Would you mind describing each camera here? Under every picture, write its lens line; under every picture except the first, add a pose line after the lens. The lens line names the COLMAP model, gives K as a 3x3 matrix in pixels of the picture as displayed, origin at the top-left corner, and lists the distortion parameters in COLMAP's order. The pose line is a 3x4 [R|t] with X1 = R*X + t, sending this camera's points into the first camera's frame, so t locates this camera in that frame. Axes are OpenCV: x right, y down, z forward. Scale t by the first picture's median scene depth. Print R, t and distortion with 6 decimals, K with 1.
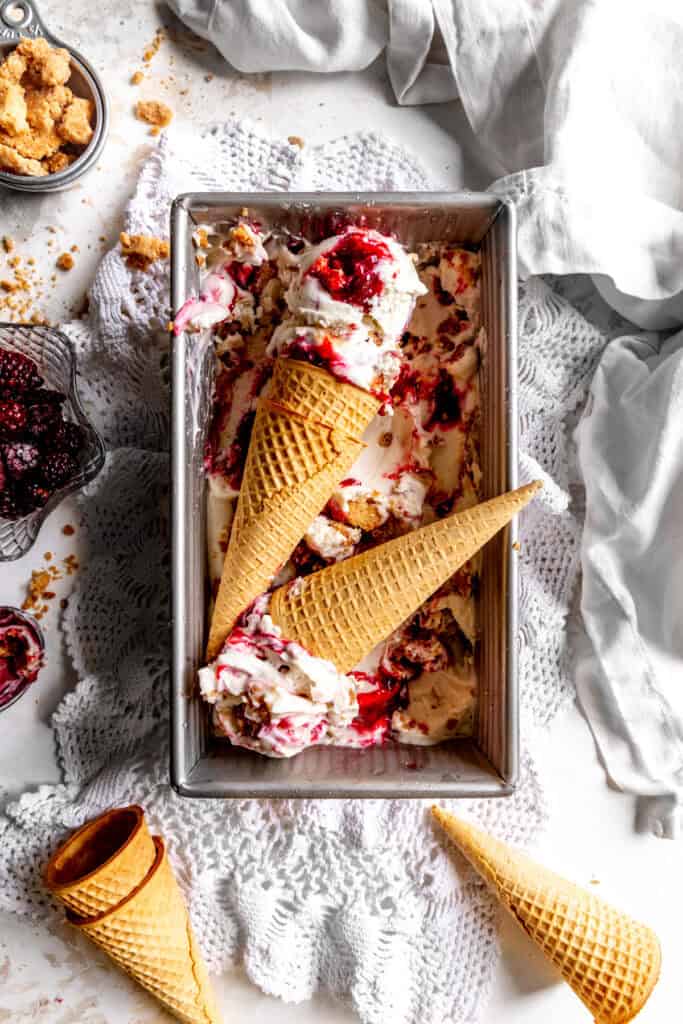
lens RADIAL K [[645.3, 0, 337.3], [0, 645.3, 510.4], [0, 0, 1]] dist [-0.009653, 0.001817]
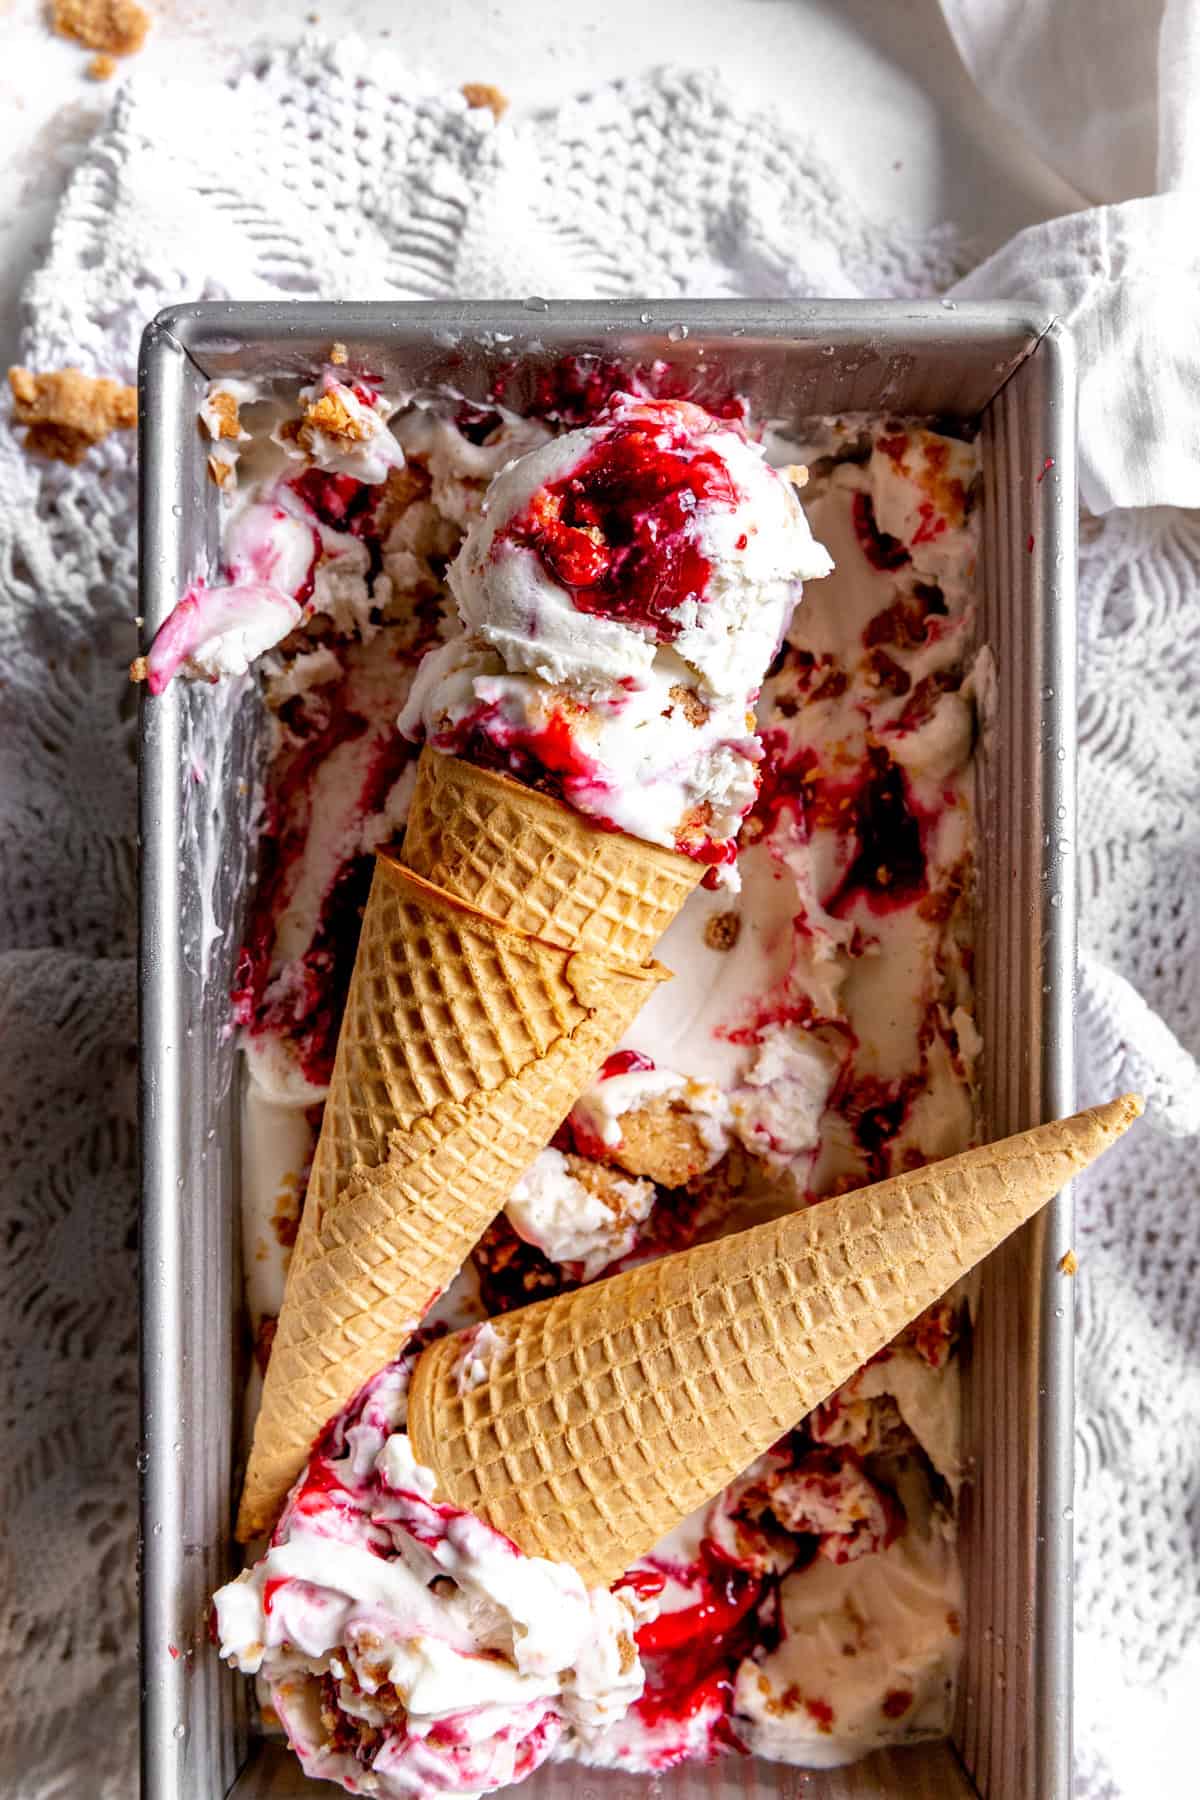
lens RADIAL K [[1749.2, 0, 590.9], [0, 1749.2, 903.2], [0, 0, 1]] dist [0.001512, 0.000000]
pose [[0.999846, 0.002513, -0.017396, 0.017370], [-0.002239, 0.999874, 0.015710, -0.146029], [0.017434, -0.015669, 0.999725, -0.006584]]
